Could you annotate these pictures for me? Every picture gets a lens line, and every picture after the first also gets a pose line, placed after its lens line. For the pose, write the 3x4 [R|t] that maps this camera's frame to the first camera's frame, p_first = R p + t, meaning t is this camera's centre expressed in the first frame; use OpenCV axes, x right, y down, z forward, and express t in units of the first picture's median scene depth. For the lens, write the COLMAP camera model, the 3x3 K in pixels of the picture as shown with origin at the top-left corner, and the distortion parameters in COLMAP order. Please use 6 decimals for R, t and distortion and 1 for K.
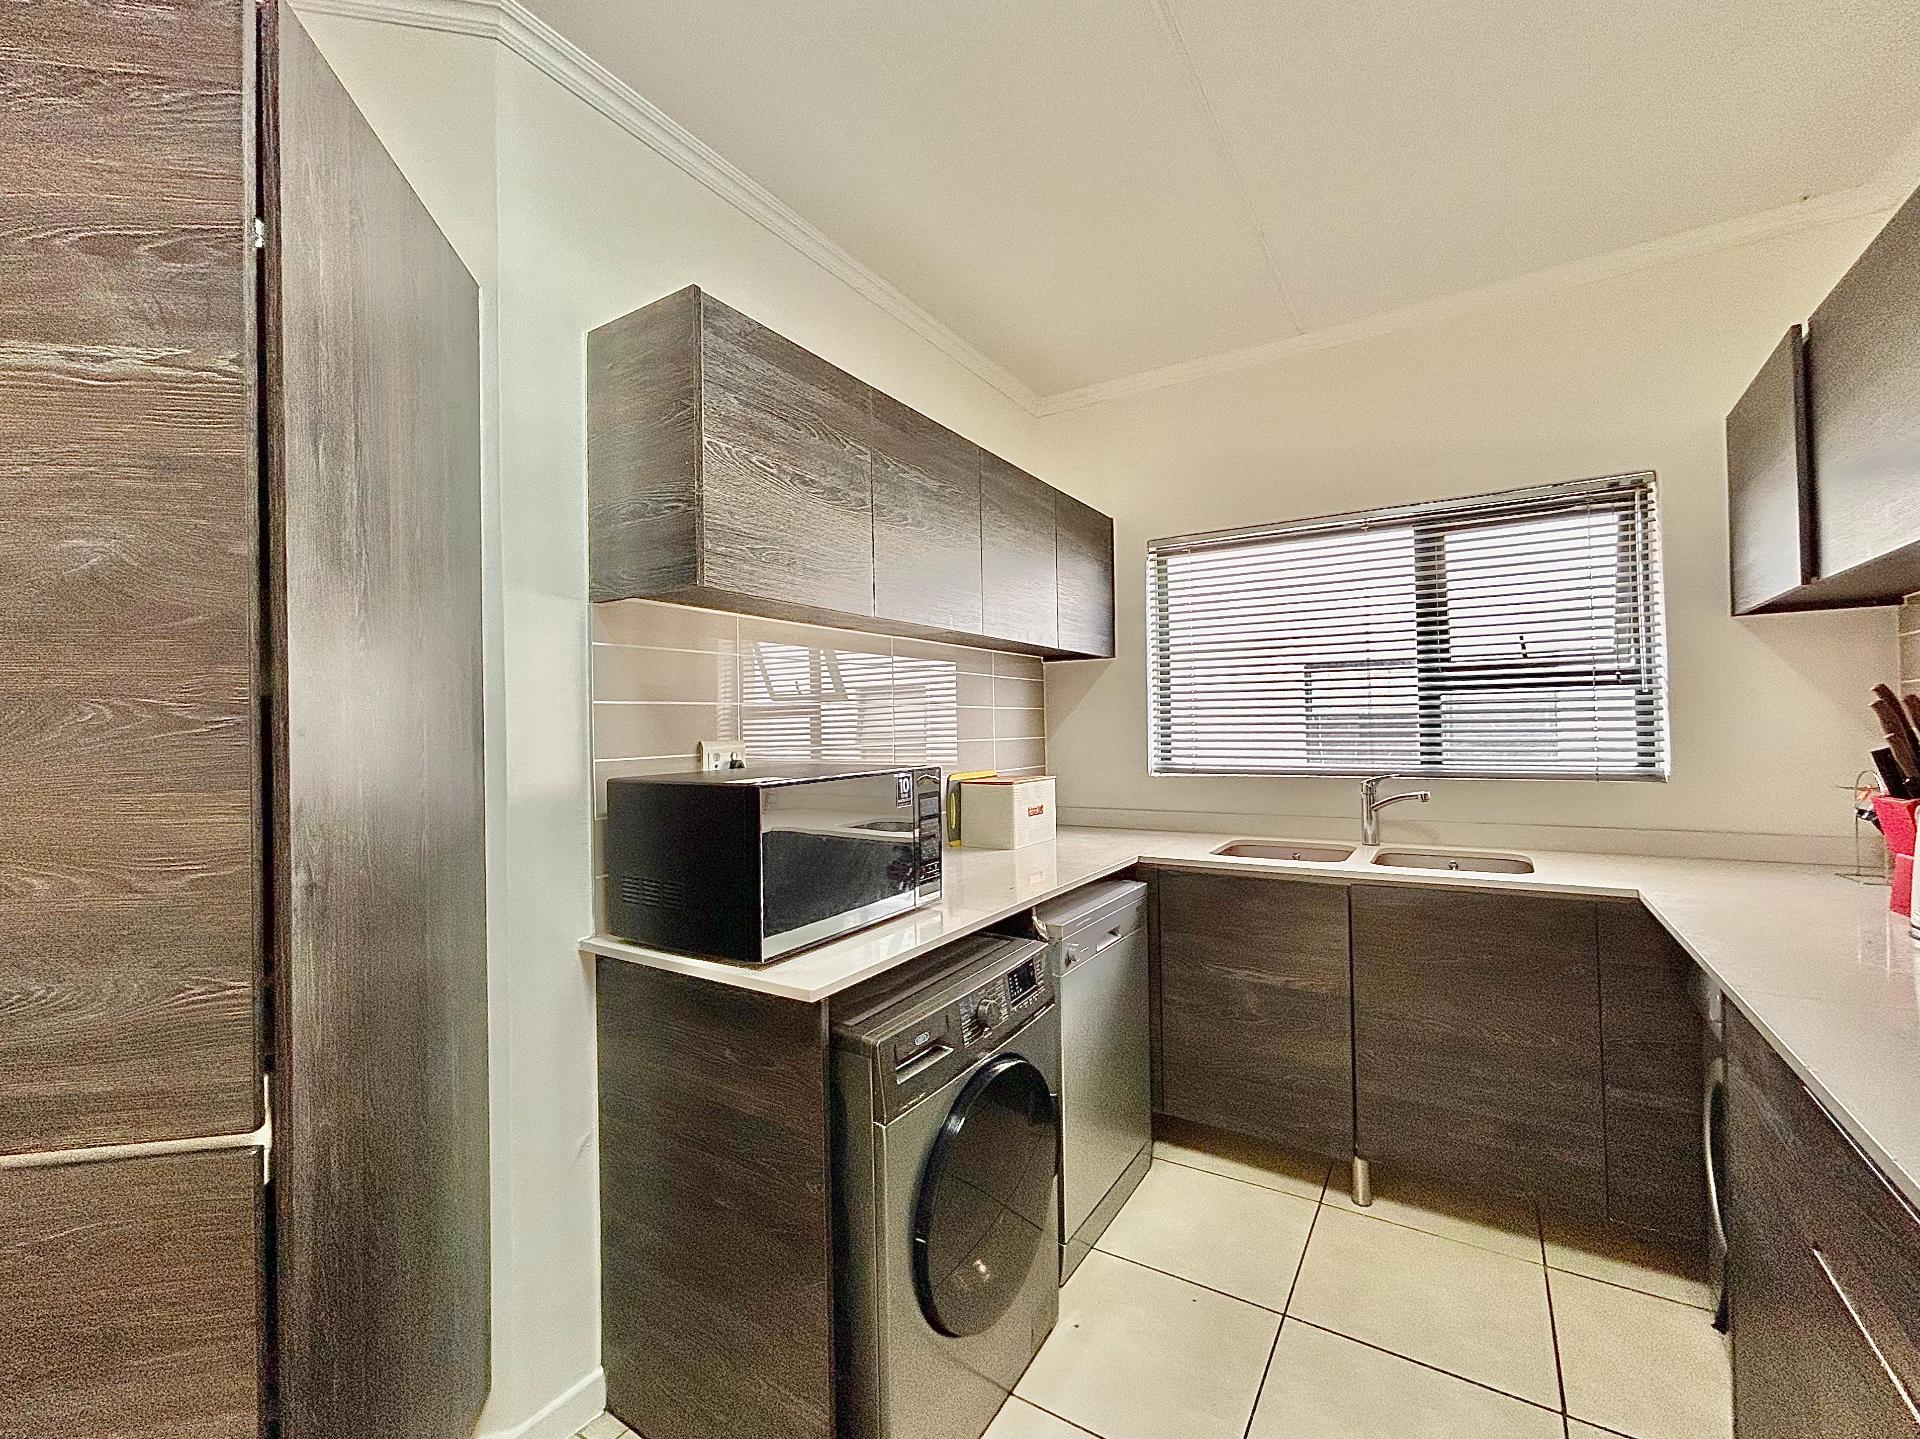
lens RADIAL K [[821.3, 0, 958.6], [0, 821.3, 723.2], [0, 0, 1]] dist [0.002100, 0.000551]
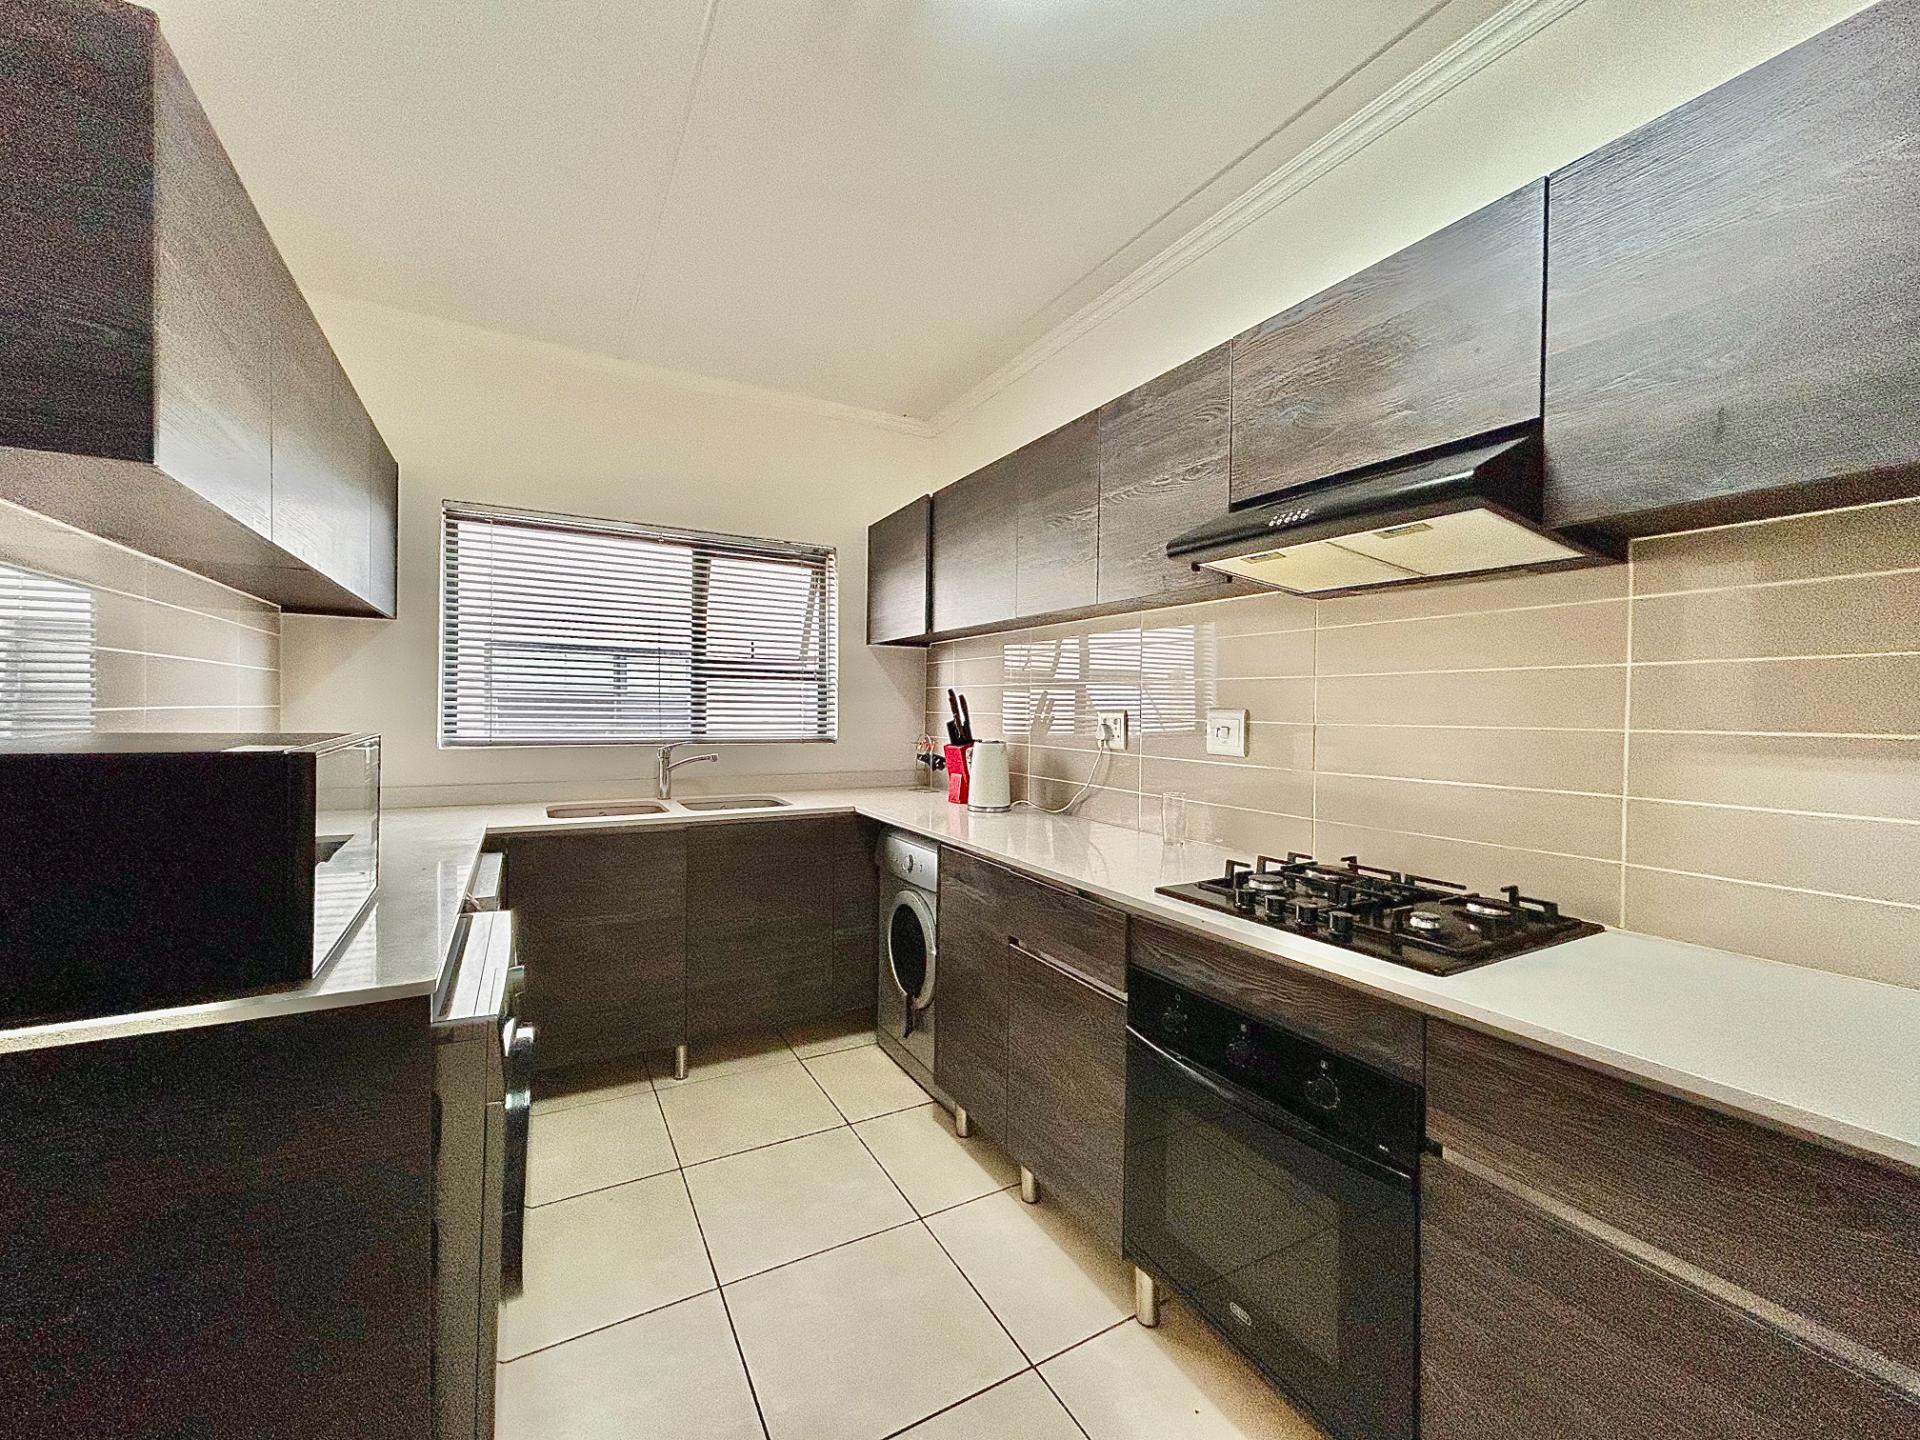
lens RADIAL K [[770.1, 0, 967.6], [0, 770.1, 719.6], [0, 0, 1]] dist [-0.001315, 0.000568]
pose [[0.466072, 0.009279, 0.884698, -0.329041], [-0.026189, 0.999652, 0.003312, 0.013296], [-0.884359, -0.024713, 0.466153, 0.063188]]
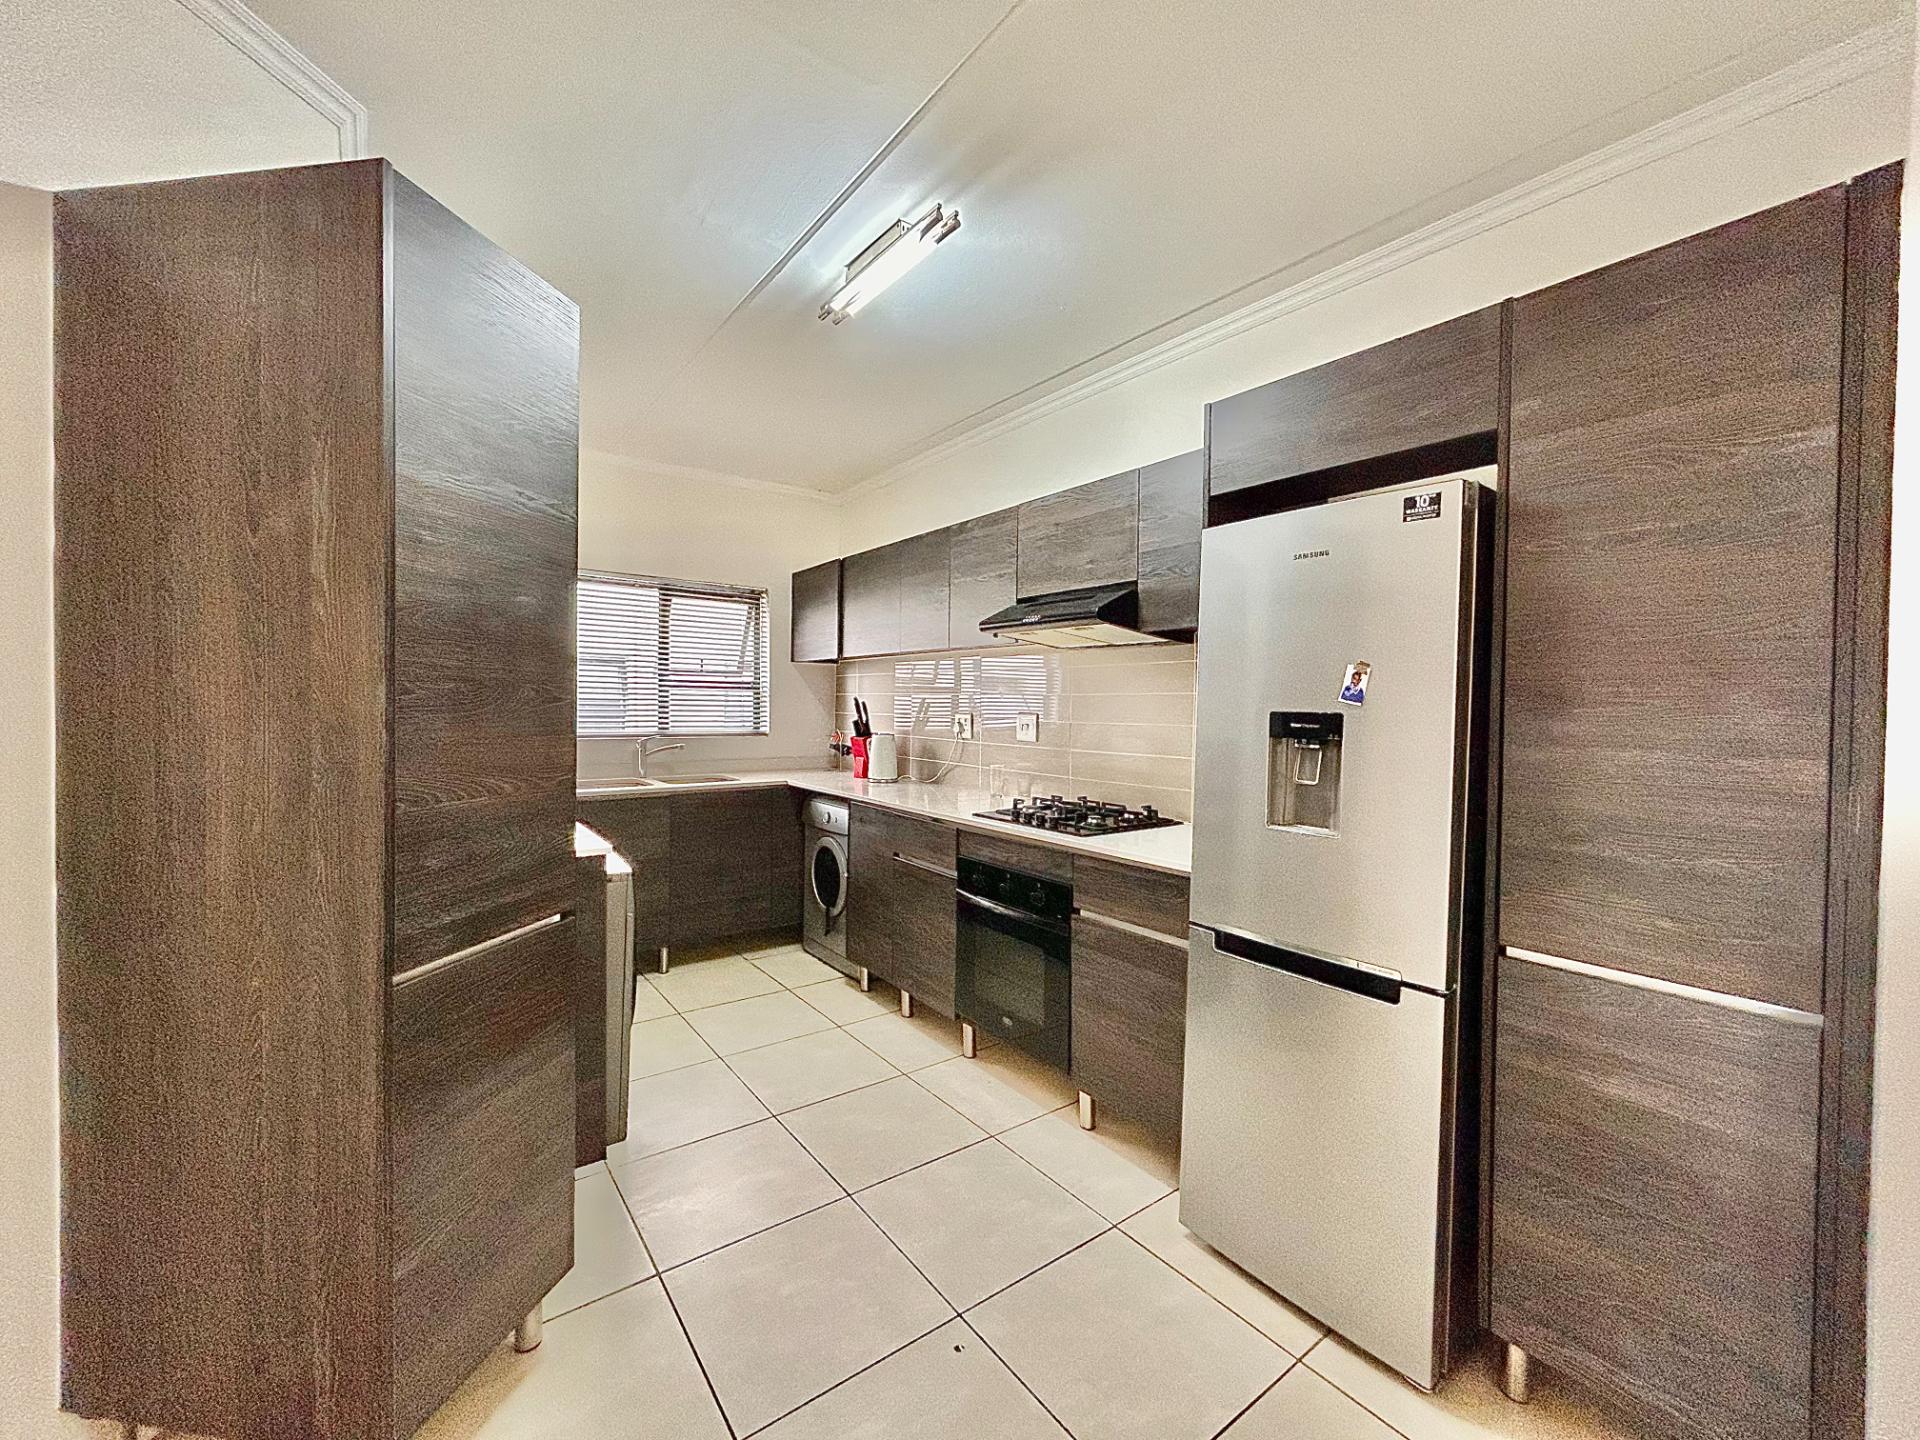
lens RADIAL K [[770.1, 0, 962.2], [0, 770.1, 724.4], [0, 0, 1]] dist [-0.001315, 0.000568]
pose [[0.354816, -0.001759, 0.934935, -0.776090], [-0.025543, 0.999607, 0.011575, 0.004703], [-0.934587, -0.027988, 0.354631, -0.172044]]
